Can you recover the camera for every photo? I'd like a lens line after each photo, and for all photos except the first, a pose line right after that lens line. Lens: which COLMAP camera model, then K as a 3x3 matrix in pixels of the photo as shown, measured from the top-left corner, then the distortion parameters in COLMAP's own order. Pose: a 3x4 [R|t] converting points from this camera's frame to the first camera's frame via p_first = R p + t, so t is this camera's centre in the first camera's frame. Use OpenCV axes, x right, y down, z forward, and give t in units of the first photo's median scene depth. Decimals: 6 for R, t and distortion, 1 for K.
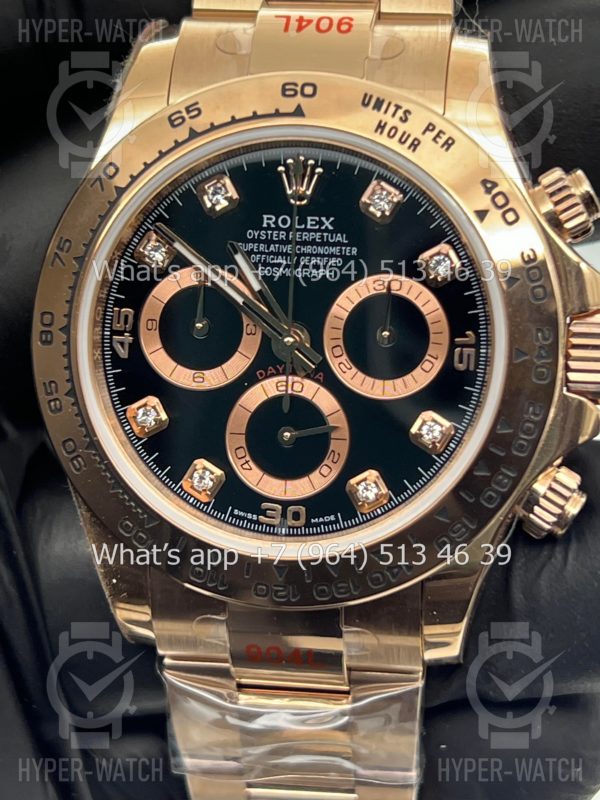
lens RADIAL K [[1928.2, 0, 300.0], [0, 1928.2, 400.0], [0, 0, 1]] dist [0.279112, -0.480806]
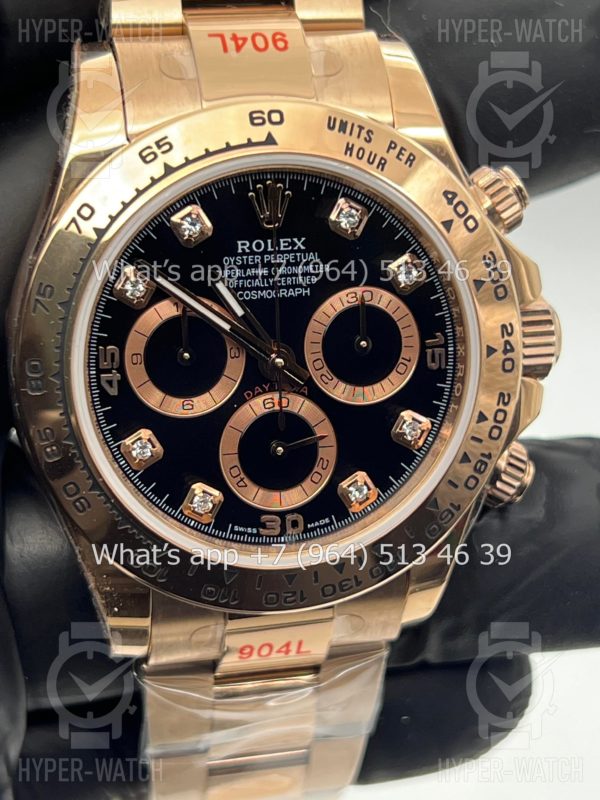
lens RADIAL K [[1928.2, 0, 300.0], [0, 1928.2, 400.0], [0, 0, 1]] dist [0.279112, -0.480806]
pose [[0.928085, -0.134039, 0.347406, -0.354915], [0.087702, 0.985404, 0.145904, -0.159348], [-0.361892, -0.104943, 0.926294, 0.034192]]
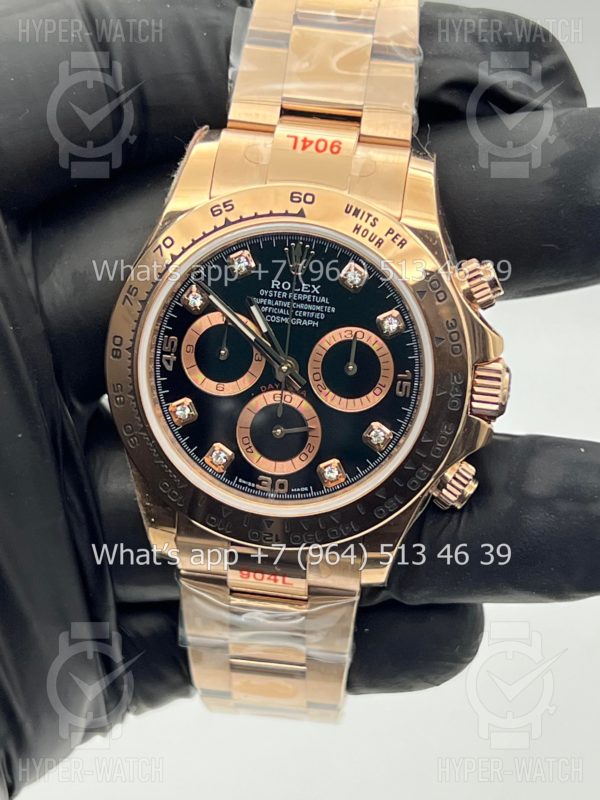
lens RADIAL K [[1928.2, 0, 300.0], [0, 1928.2, 400.0], [0, 0, 1]] dist [0.279112, -0.480806]
pose [[0.997006, 0.058662, 0.050367, -0.065837], [-0.063832, 0.992094, 0.108052, -0.164542], [-0.043630, -0.110943, 0.992869, -0.450241]]
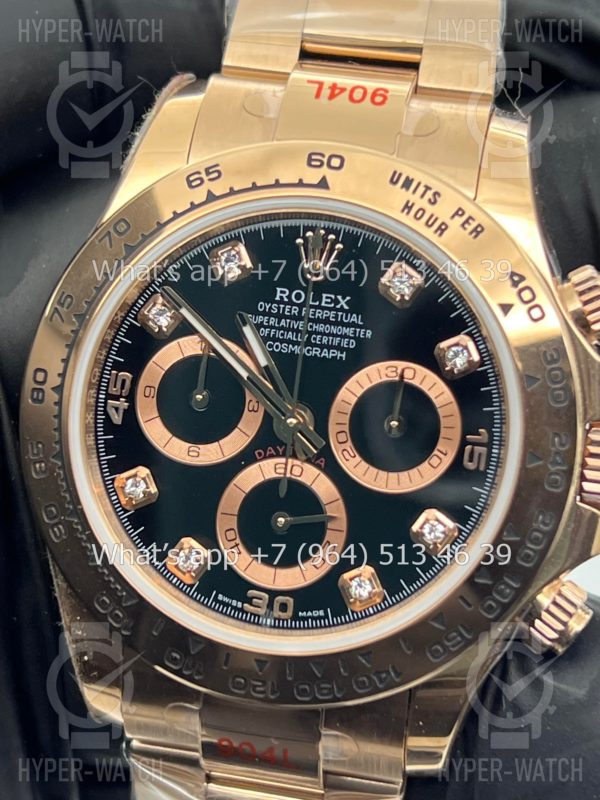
lens RADIAL K [[1928.2, 0, 300.0], [0, 1928.2, 400.0], [0, 0, 1]] dist [0.279112, -0.480806]
pose [[0.996154, 0.087528, -0.003893, 0.000952], [-0.087586, 0.995982, -0.018664, -0.023963], [0.002244, 0.018933, 0.999818, 0.052200]]
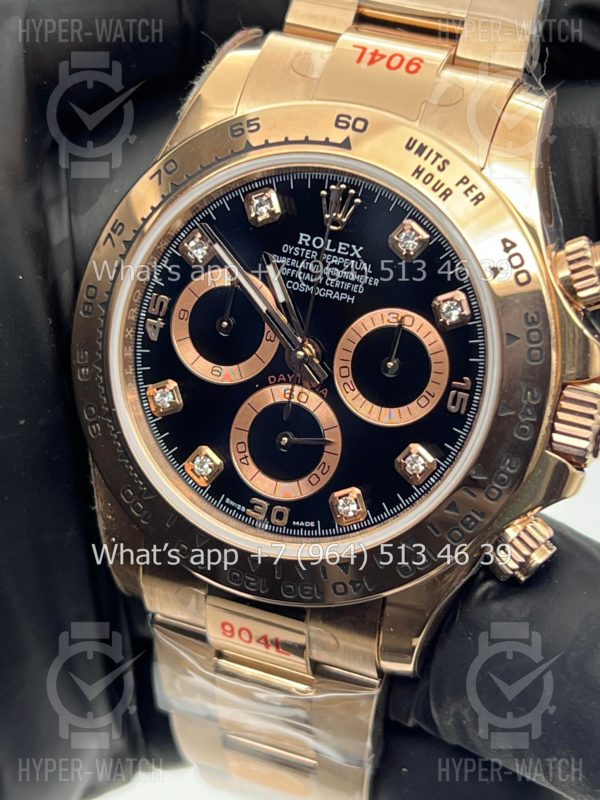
lens RADIAL K [[1928.2, 0, 300.0], [0, 1928.2, 400.0], [0, 0, 1]] dist [0.279112, -0.480806]
pose [[0.973070, 0.185573, -0.136739, 0.143629], [-0.177572, 0.981710, 0.068662, -0.078561], [0.146980, -0.042532, 0.988225, -0.054480]]
